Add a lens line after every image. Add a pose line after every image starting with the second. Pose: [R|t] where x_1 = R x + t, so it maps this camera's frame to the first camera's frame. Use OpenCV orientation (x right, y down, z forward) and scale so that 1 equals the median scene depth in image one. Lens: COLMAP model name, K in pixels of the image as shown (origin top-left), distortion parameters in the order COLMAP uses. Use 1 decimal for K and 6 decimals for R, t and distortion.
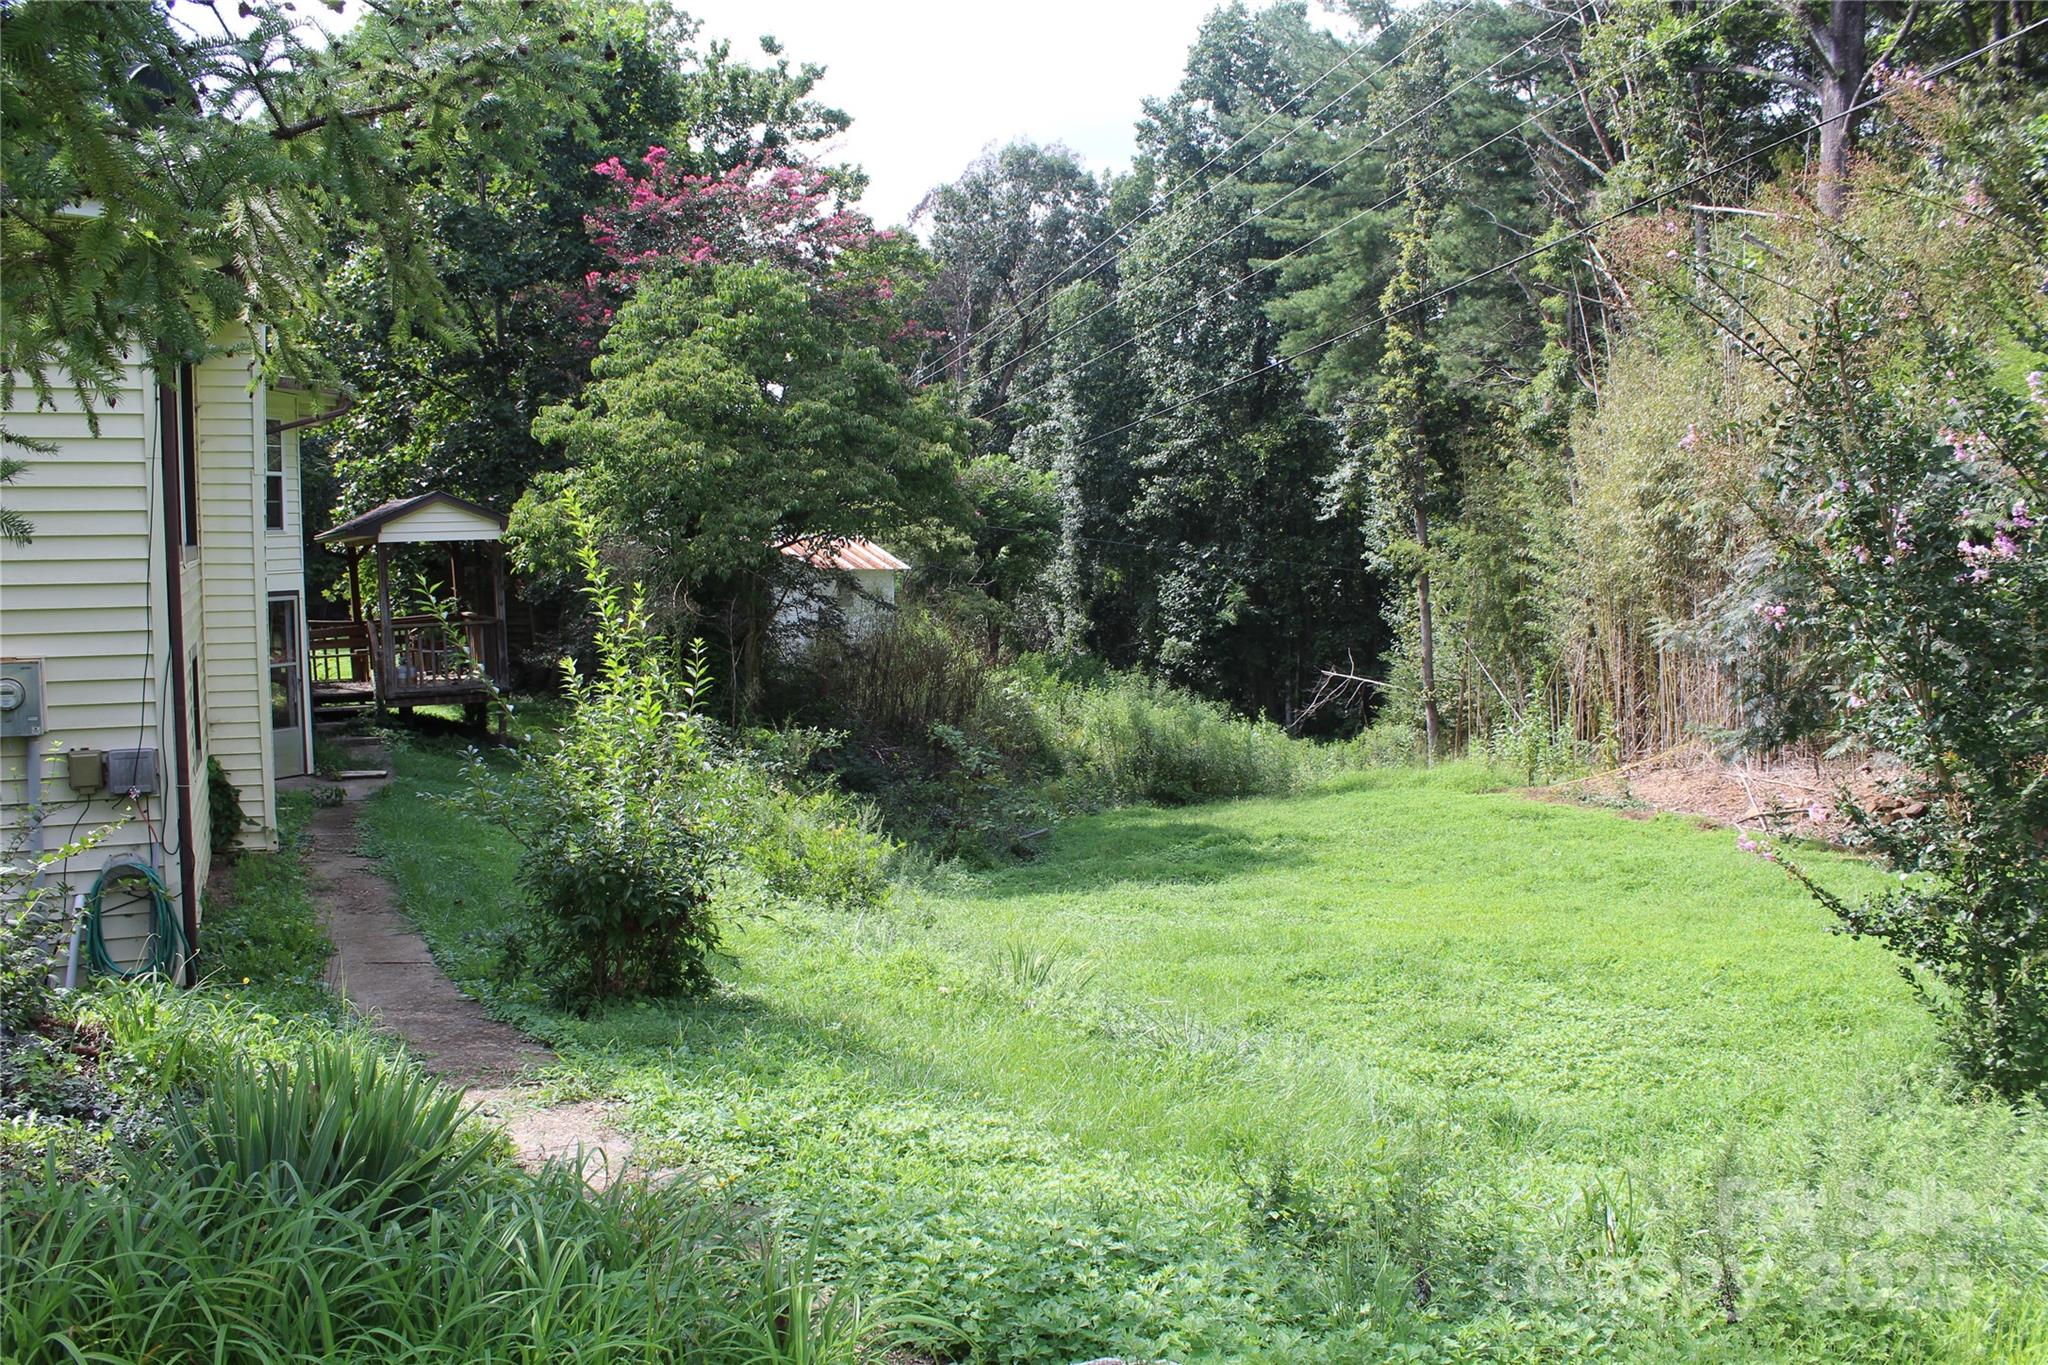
lens RADIAL K [[1689.3, 0, 1026.3], [0, 1689.3, 711.2], [0, 0, 1]] dist [-0.166543, 0.153483]
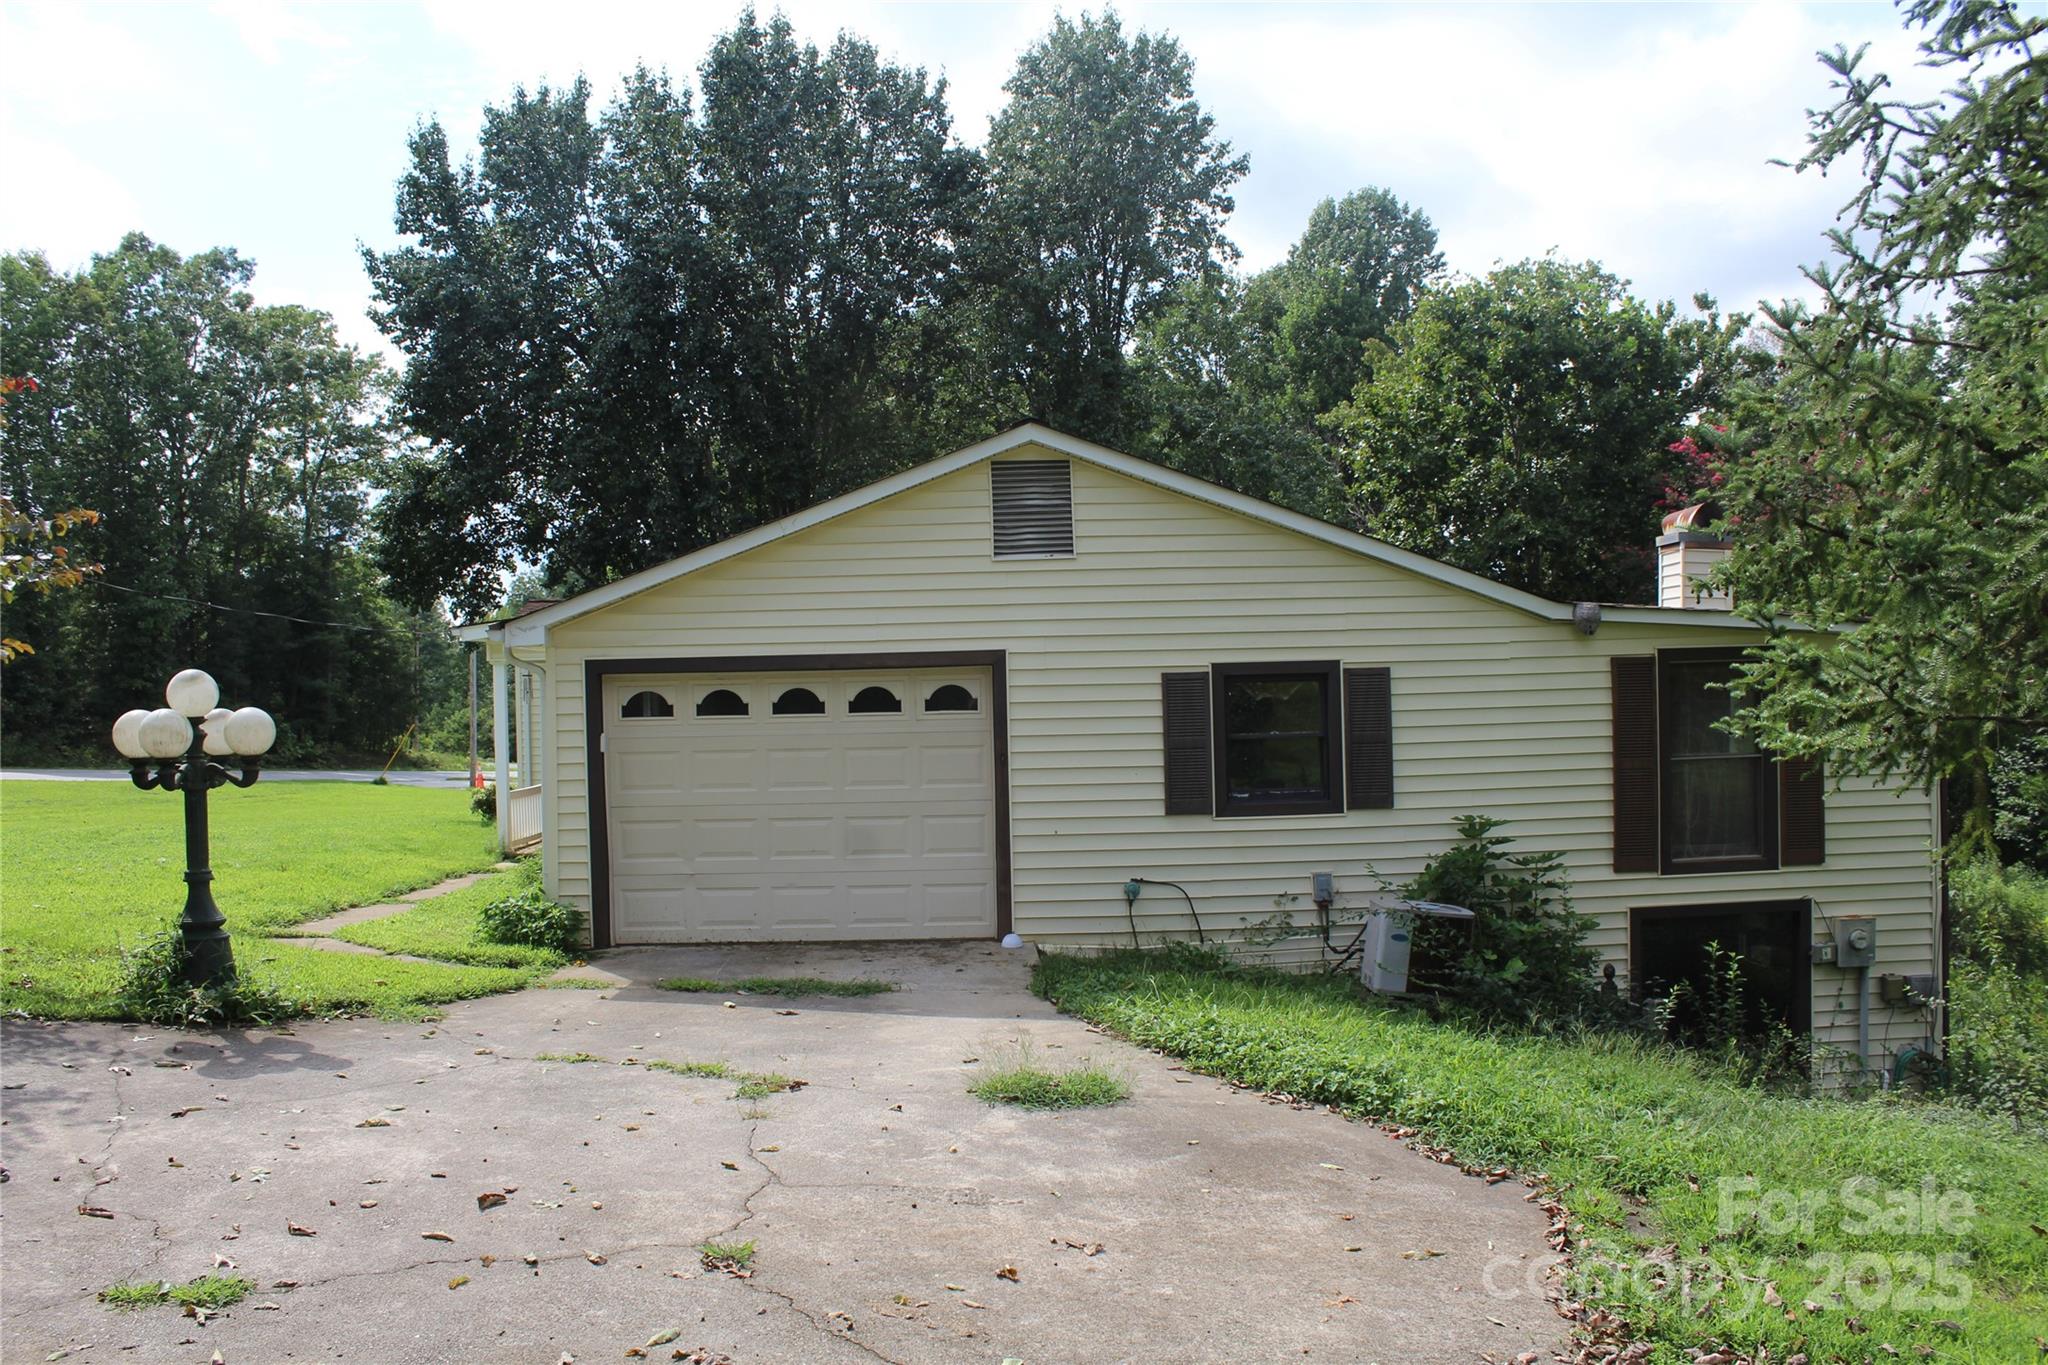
lens RADIAL K [[1689.3, 0, 1026.3], [0, 1689.3, 711.2], [0, 0, 1]] dist [-0.166543, 0.153483]
pose [[0.933367, -0.026448, -0.357948, -0.193052], [-0.007135, 0.995717, -0.092177, -0.018744], [0.358853, 0.088589, 0.929181, -0.181805]]
